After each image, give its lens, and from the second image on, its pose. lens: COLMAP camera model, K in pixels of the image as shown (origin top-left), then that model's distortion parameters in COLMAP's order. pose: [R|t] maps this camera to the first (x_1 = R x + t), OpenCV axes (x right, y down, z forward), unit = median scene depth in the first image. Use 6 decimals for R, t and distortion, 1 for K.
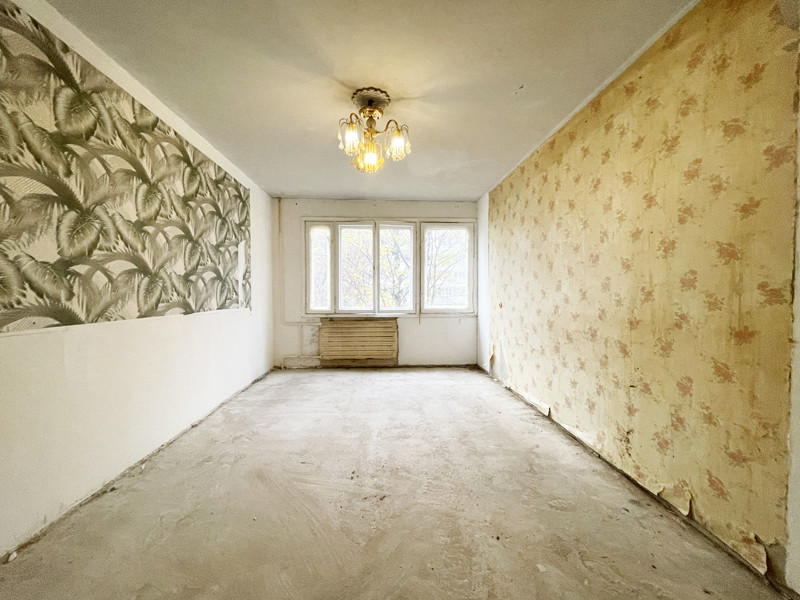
lens RADIAL K [[330.1, 0, 401.4], [0, 330.1, 298.9], [0, 0, 1]] dist [-0.003244, 0.000462]
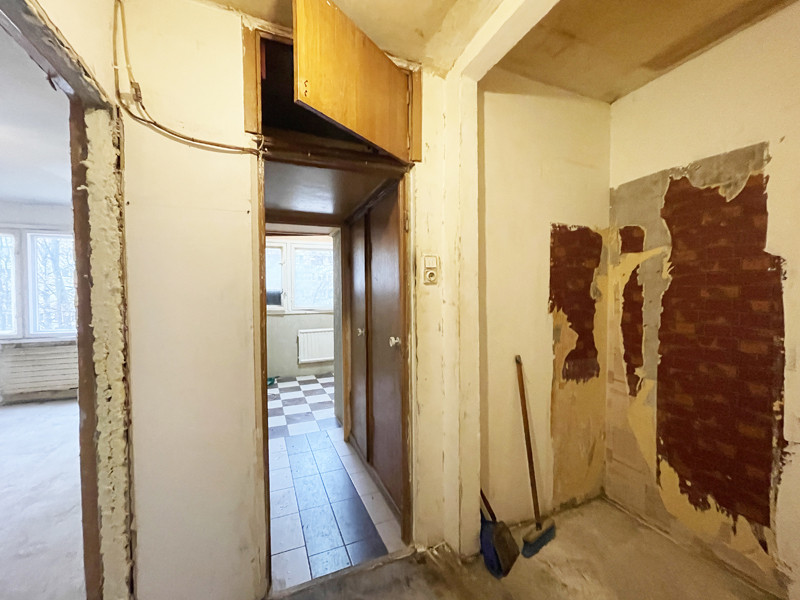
lens RADIAL K [[330.1, 0, 396.0], [0, 330.1, 299.6], [0, 0, 1]] dist [-0.003244, 0.000462]
pose [[0.951730, -0.011770, 0.306711, 0.787914], [0.015453, 0.999835, -0.009581, -0.055236], [-0.306548, 0.013858, 0.951754, -0.159320]]
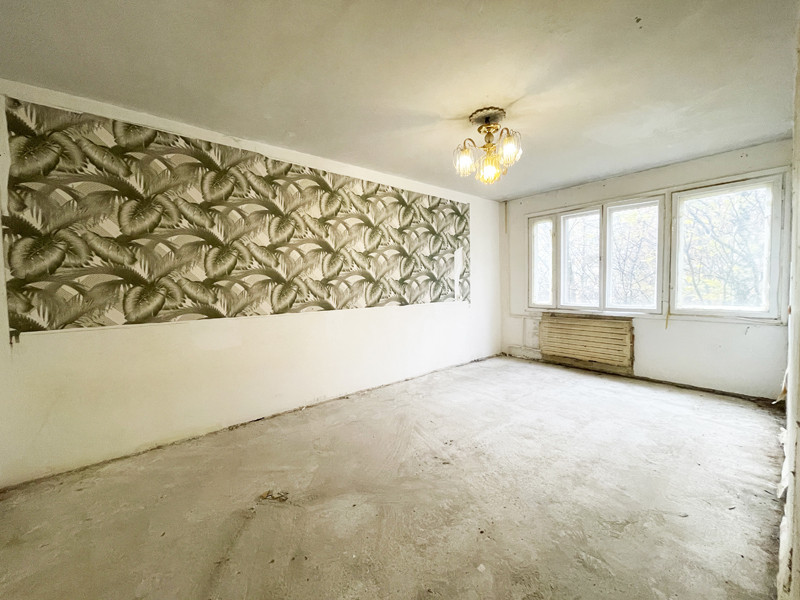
lens RADIAL K [[330.1, 0, 399.9], [0, 330.1, 299.4], [0, 0, 1]] dist [-0.003244, 0.000462]
pose [[0.589446, 0.029974, -0.807252, 0.550174], [0.004117, 0.999187, 0.040108, -0.042130], [0.807797, -0.026965, 0.588843, 0.097162]]
